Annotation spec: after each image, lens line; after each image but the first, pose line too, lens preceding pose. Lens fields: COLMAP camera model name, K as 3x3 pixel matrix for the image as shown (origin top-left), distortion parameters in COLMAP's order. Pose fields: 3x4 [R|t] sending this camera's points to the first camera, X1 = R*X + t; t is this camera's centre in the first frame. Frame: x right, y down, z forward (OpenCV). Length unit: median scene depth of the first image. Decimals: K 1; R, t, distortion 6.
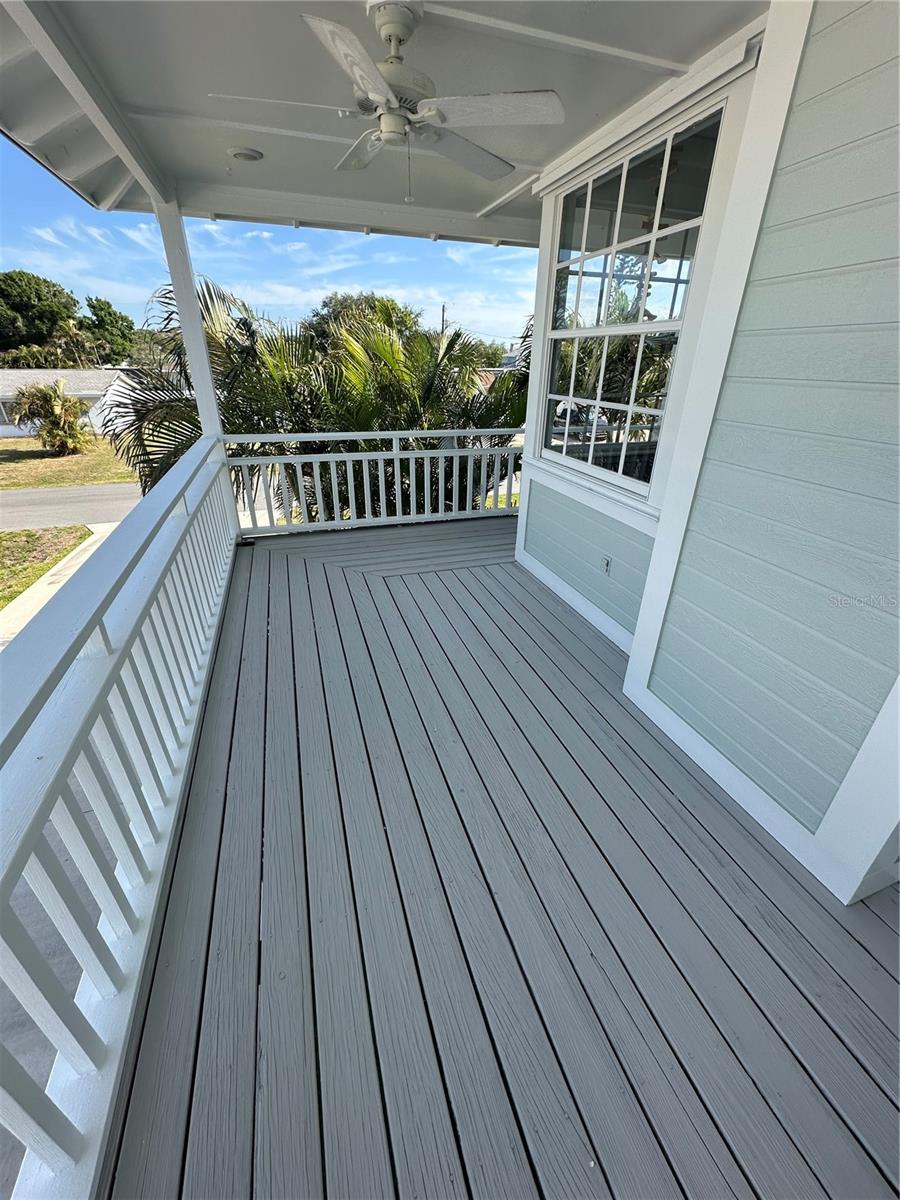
lens RADIAL K [[473.5, 0, 452.4], [0, 473.5, 597.4], [0, 0, 1]] dist [-0.000554, -0.000023]
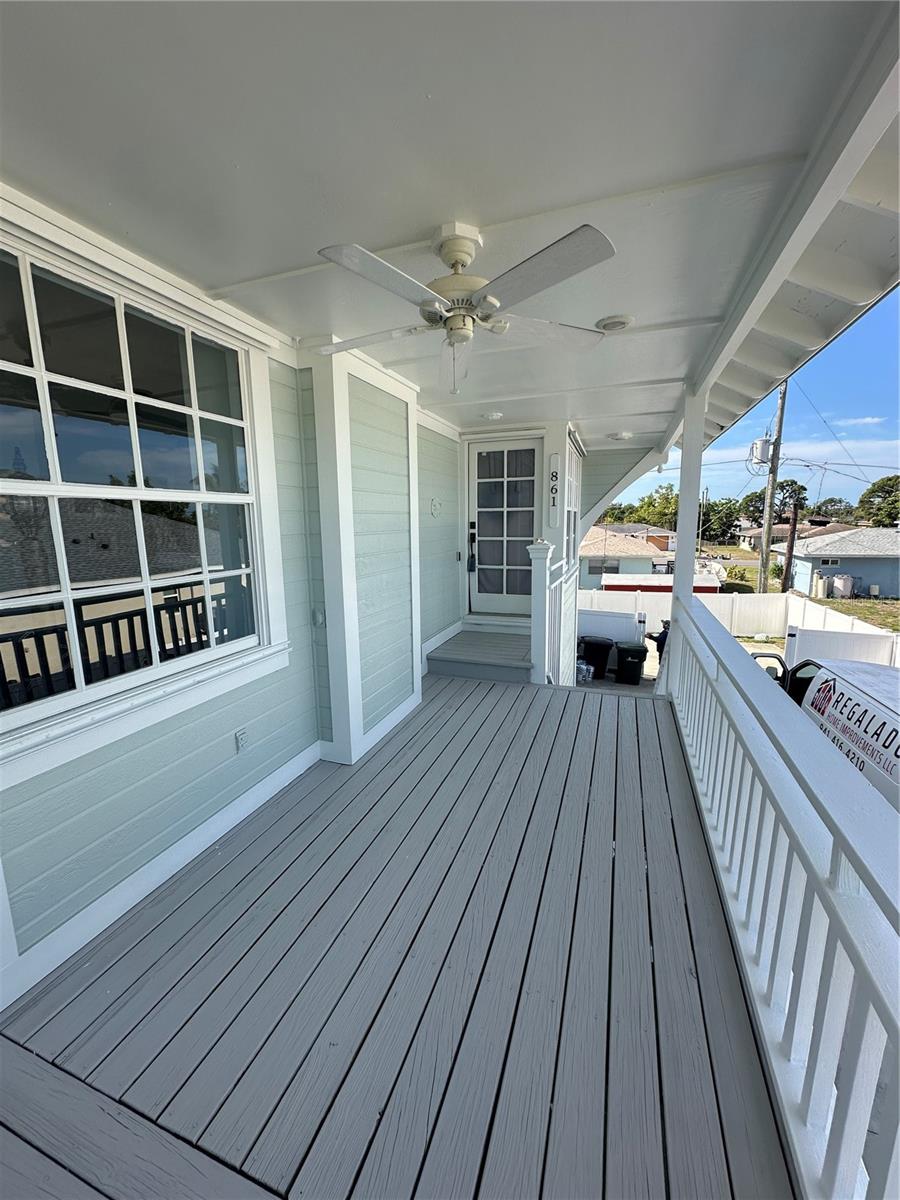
lens RADIAL K [[473.5, 0, 452.4], [0, 473.5, 597.4], [0, 0, 1]] dist [-0.000554, -0.000023]
pose [[-0.786004, -0.105867, 0.609089, -0.458209], [0.279373, 0.818068, 0.502708, -0.583862], [-0.551497, 0.565294, -0.613429, 1.118672]]
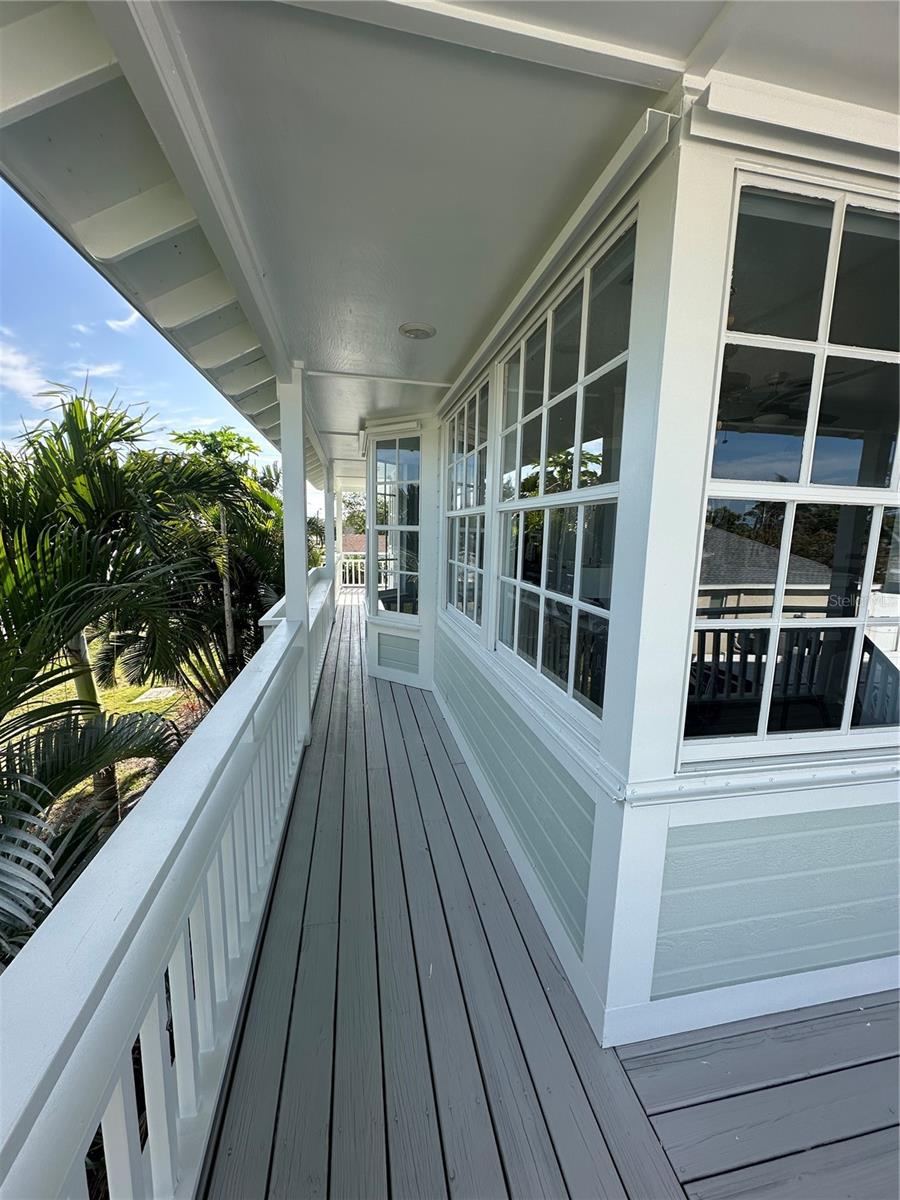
lens RADIAL K [[473.5, 0, 452.4], [0, 473.5, 597.4], [0, 0, 1]] dist [-0.000554, -0.000023]
pose [[0.125534, -0.156153, 0.979723, -0.221108], [0.428710, 0.899109, 0.088373, -0.631672], [-0.894678, 0.408924, 0.179813, 1.220119]]
